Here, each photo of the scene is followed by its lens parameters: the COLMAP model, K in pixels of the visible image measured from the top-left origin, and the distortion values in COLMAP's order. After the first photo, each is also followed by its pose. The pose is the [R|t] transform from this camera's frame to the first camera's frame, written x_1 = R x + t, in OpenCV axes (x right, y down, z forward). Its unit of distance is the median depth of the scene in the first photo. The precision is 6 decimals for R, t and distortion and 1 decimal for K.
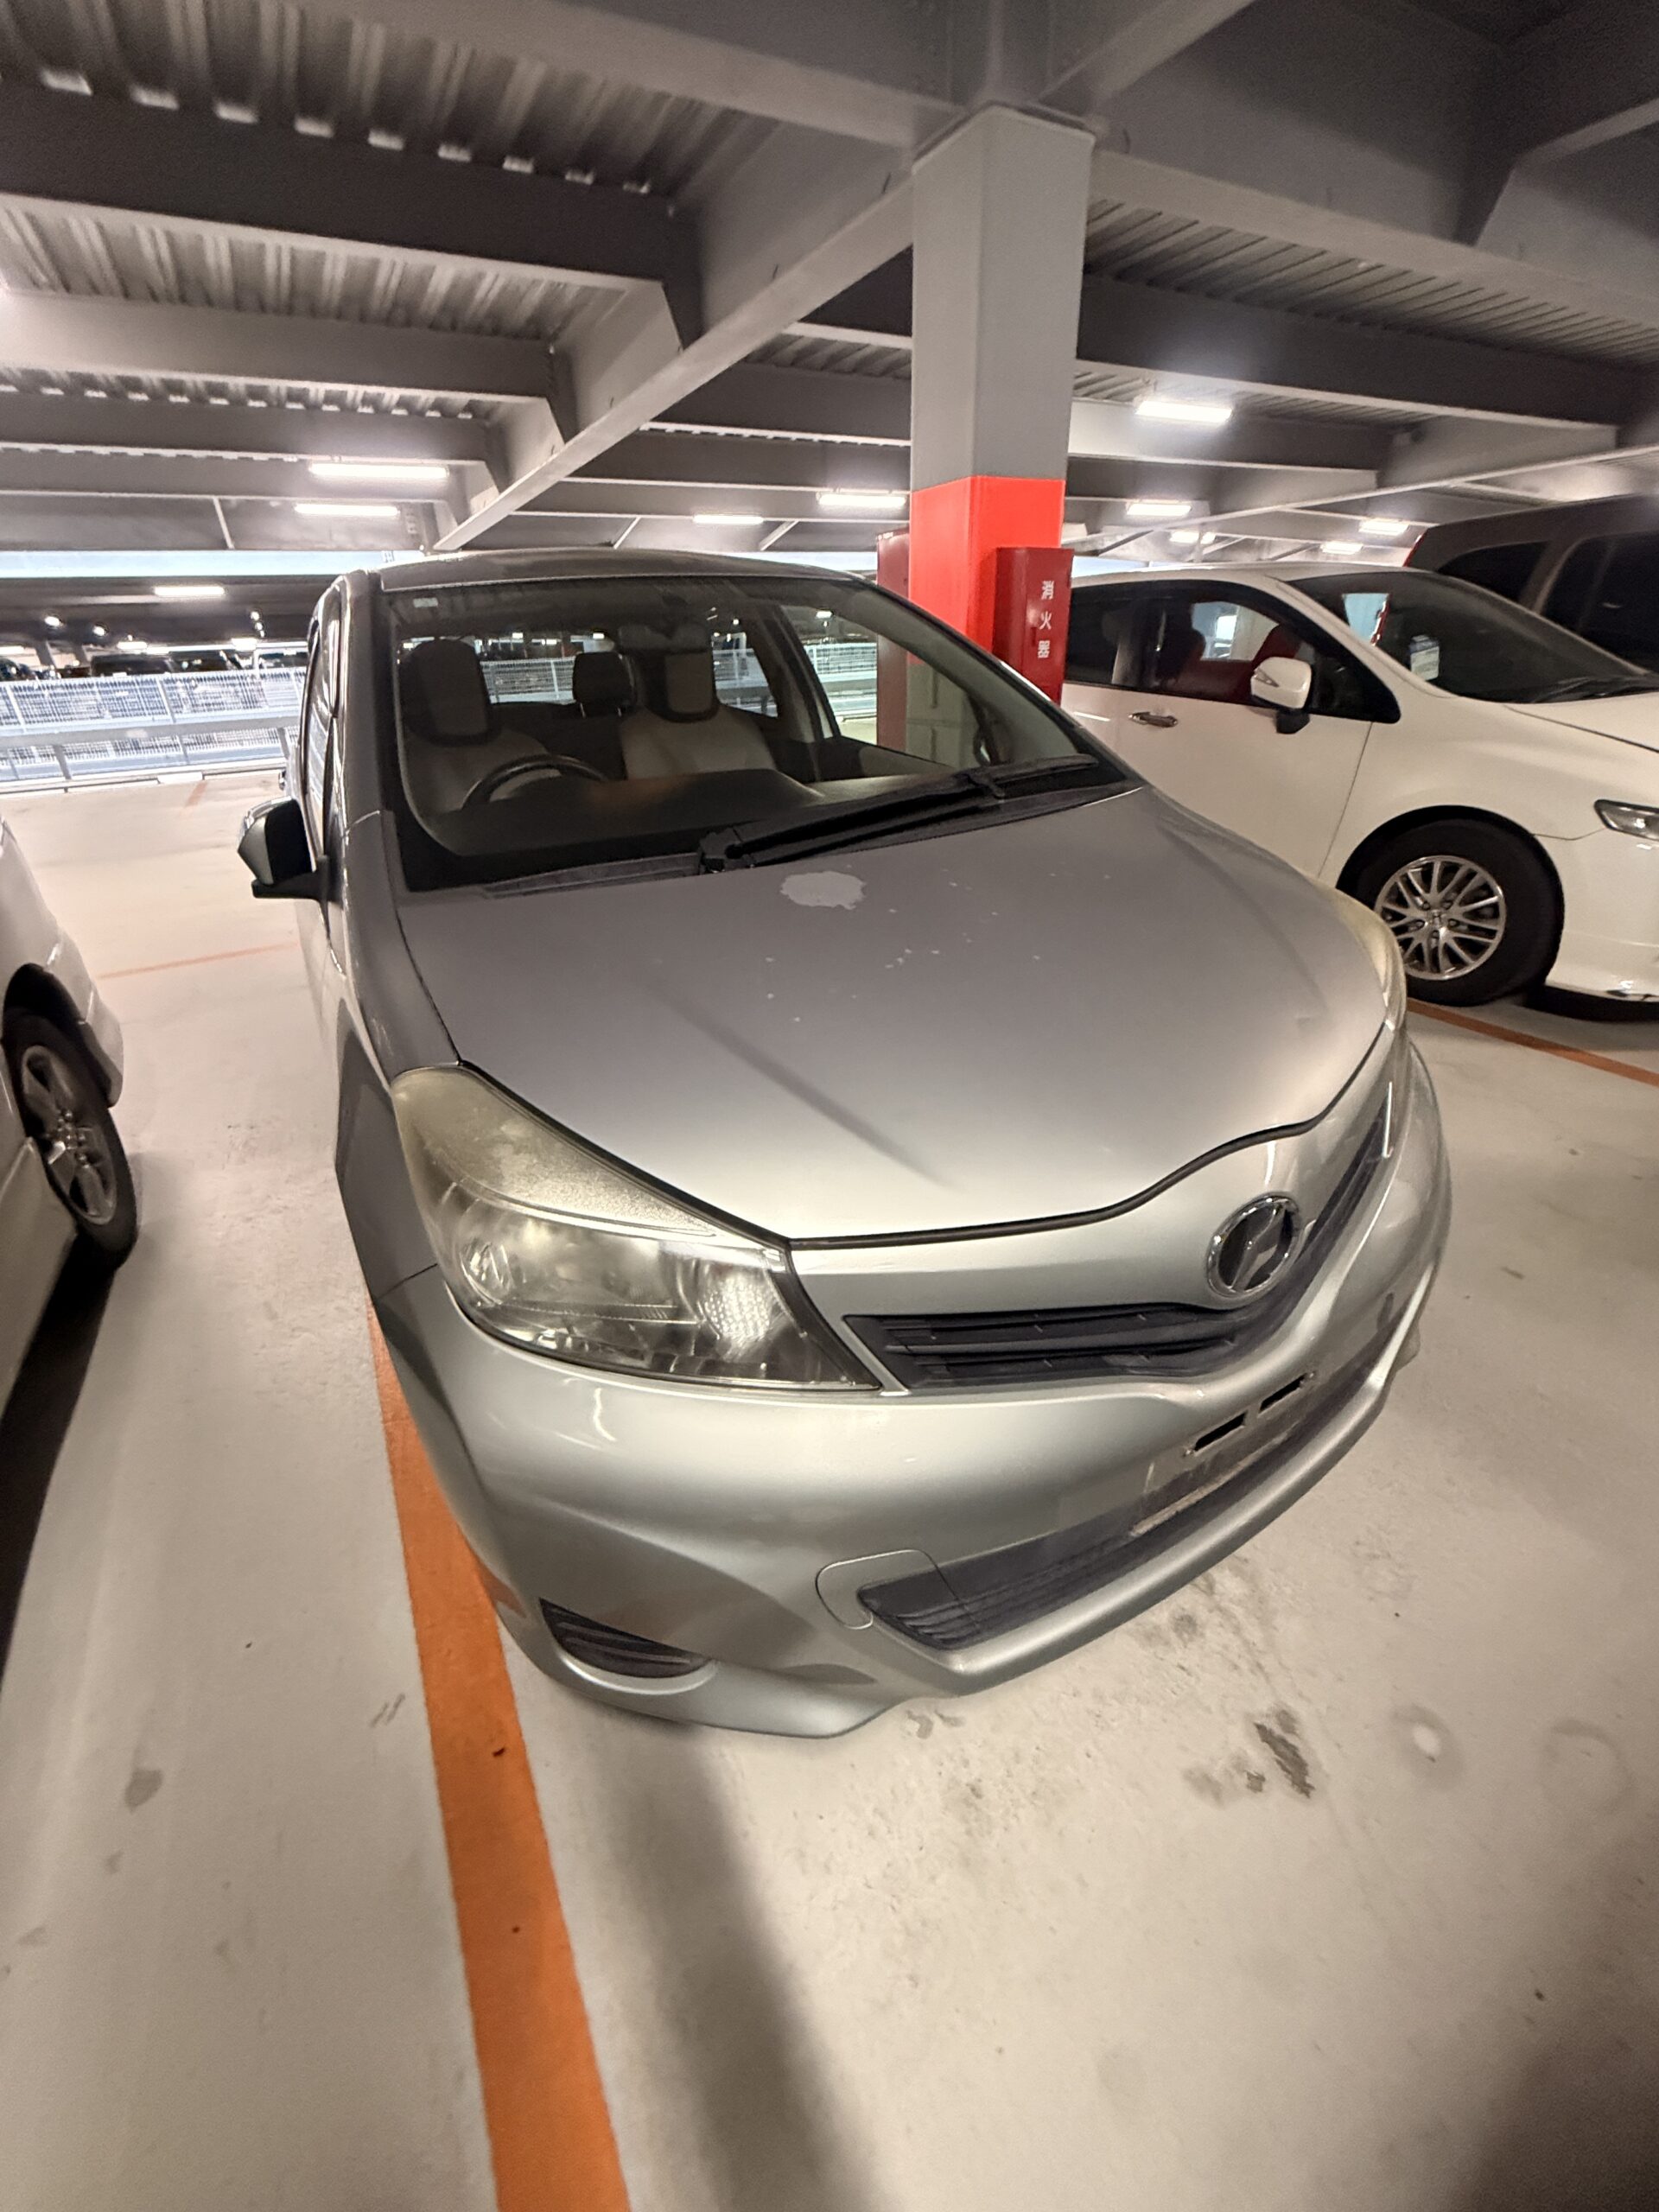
lens RADIAL K [[884.2, 0, 828.5], [0, 884.2, 1093.9], [0, 0, 1]] dist [0.001033, 0.000979]
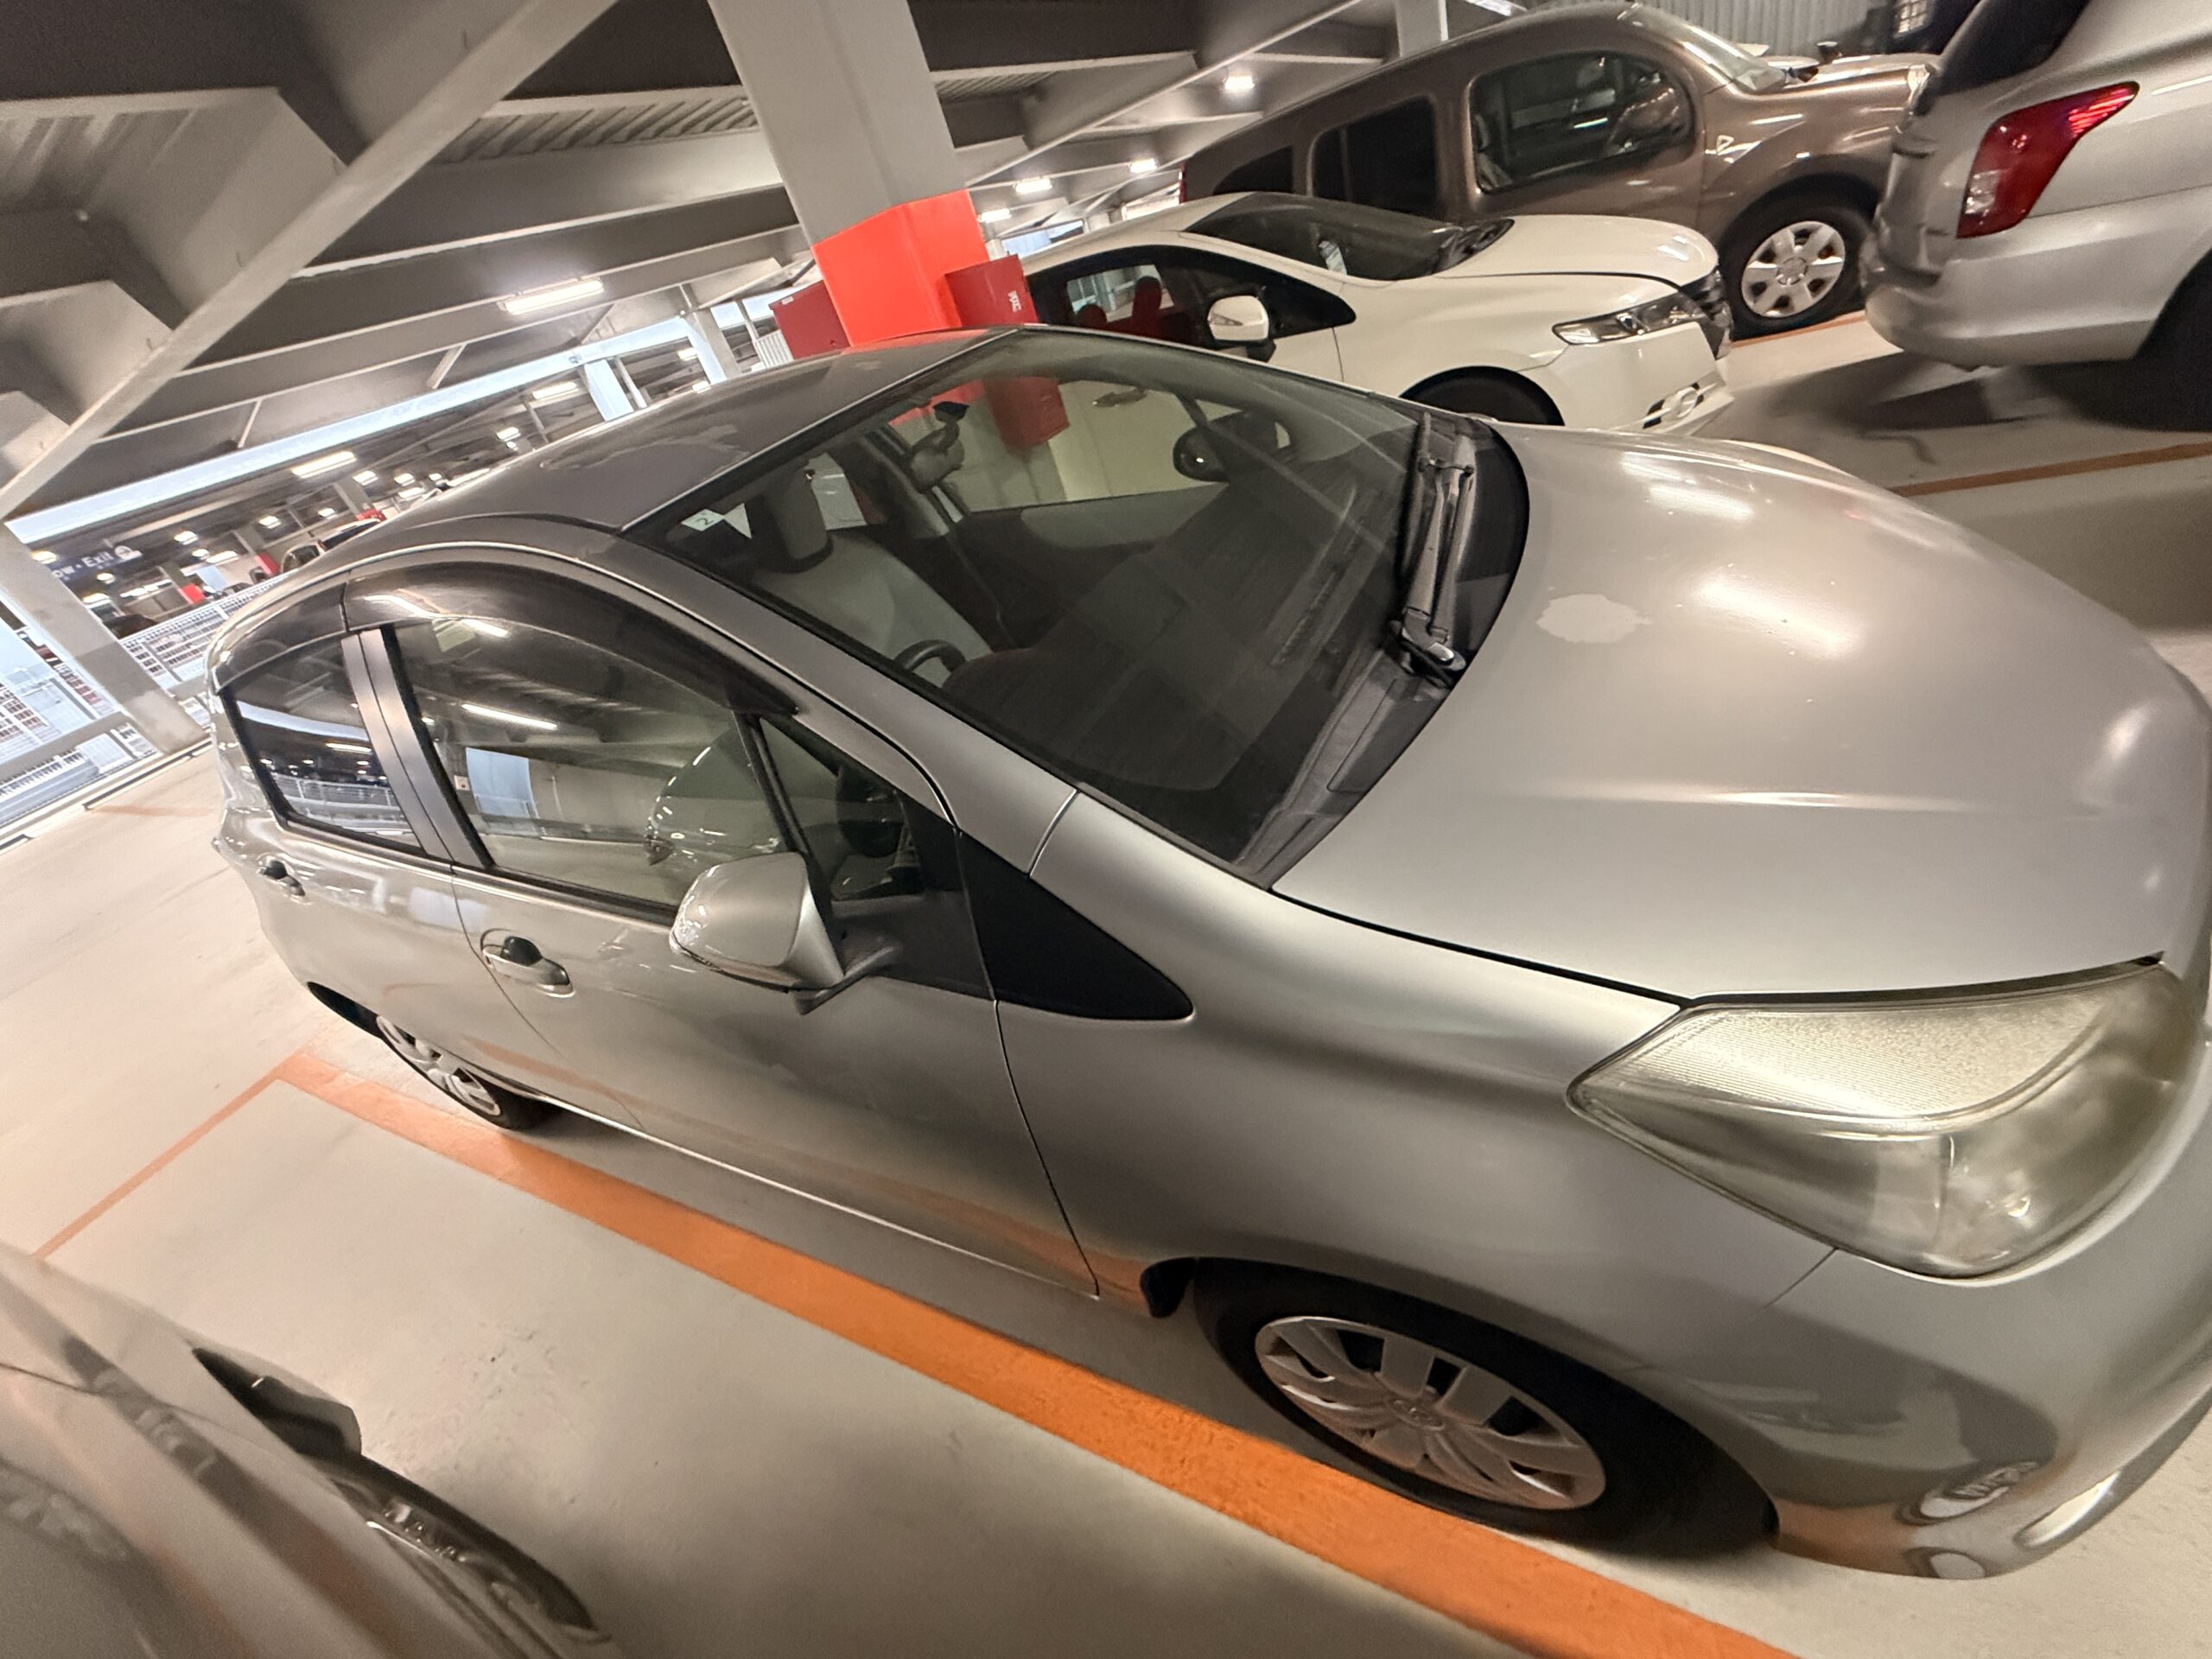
lens RADIAL K [[884.2, 0, 1094.1], [0, 884.2, 829.5], [0, 0, 1]] dist [0.001033, 0.000979]
pose [[0.804843, -0.487927, 0.337869, -0.333517], [0.484962, 0.868856, 0.099505, -0.158568], [-0.342110, 0.083768, 0.935919, 0.160776]]
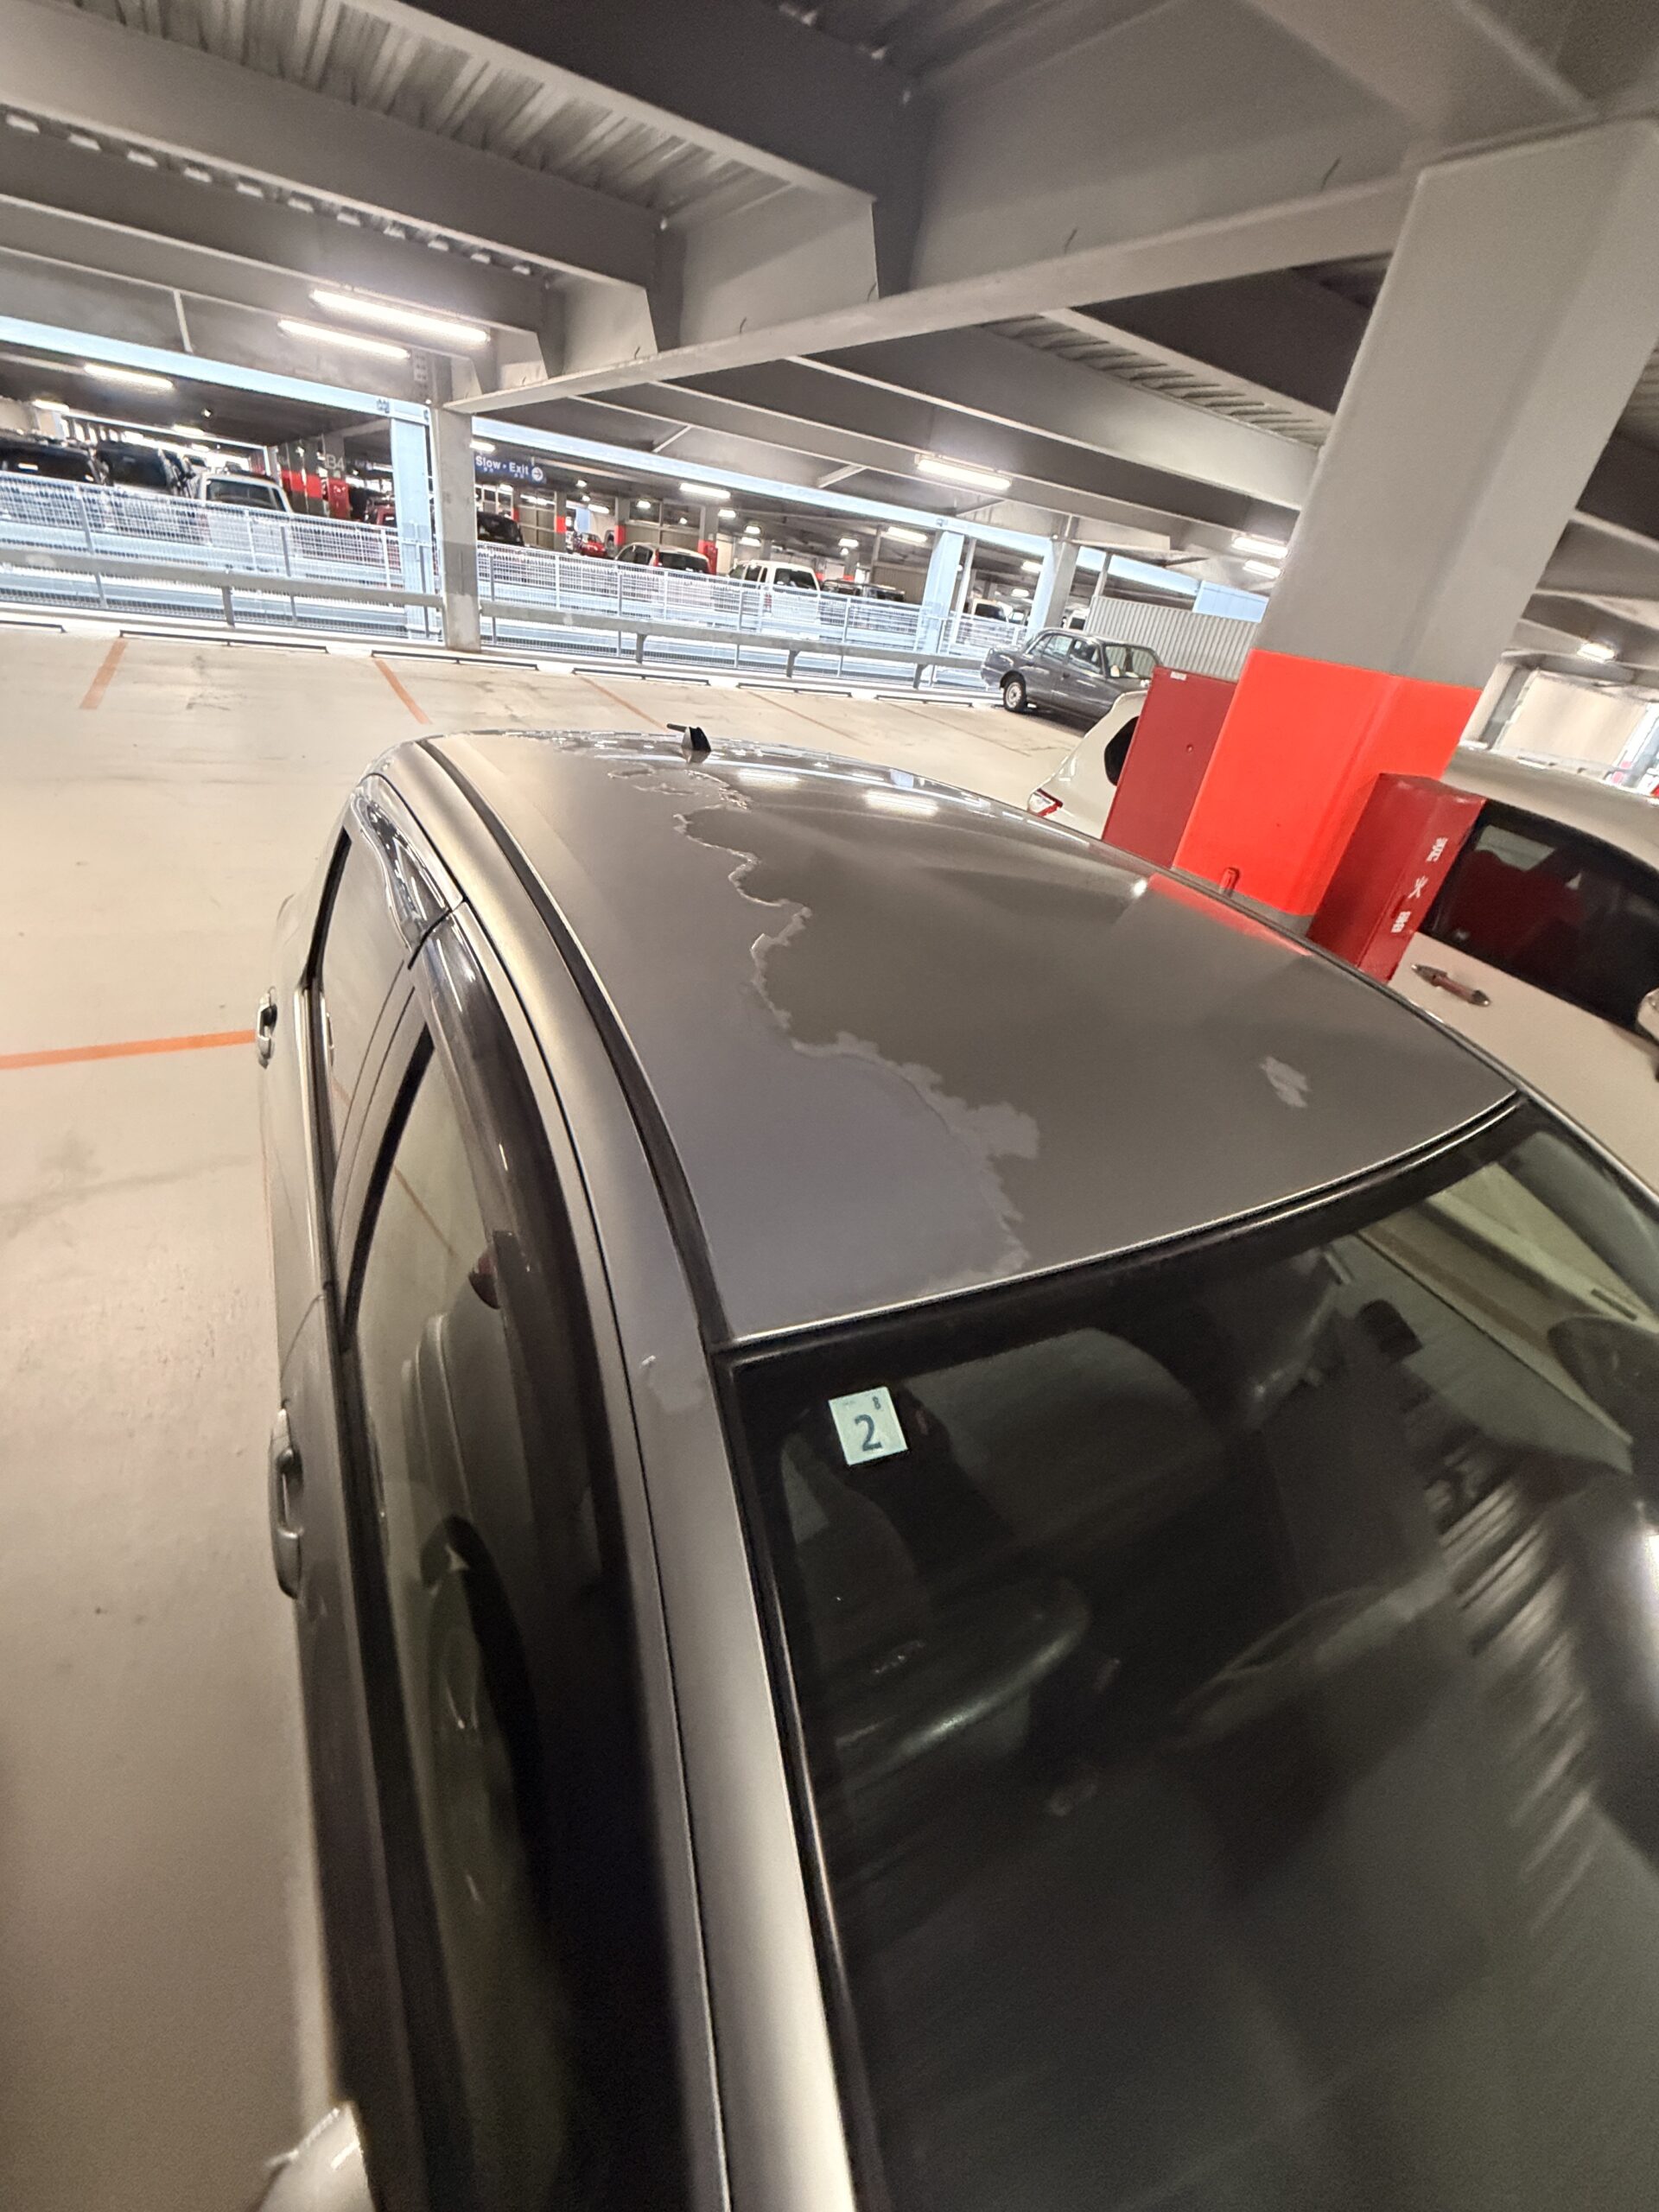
lens RADIAL K [[884.2, 0, 829.2], [0, 884.2, 1095.5], [0, 0, 1]] dist [0.001033, 0.000979]
pose [[0.983023, 0.156312, 0.096083, -0.311966], [-0.162815, 0.984578, 0.064007, -0.416605], [-0.084597, -0.078564, 0.993313, 0.404040]]
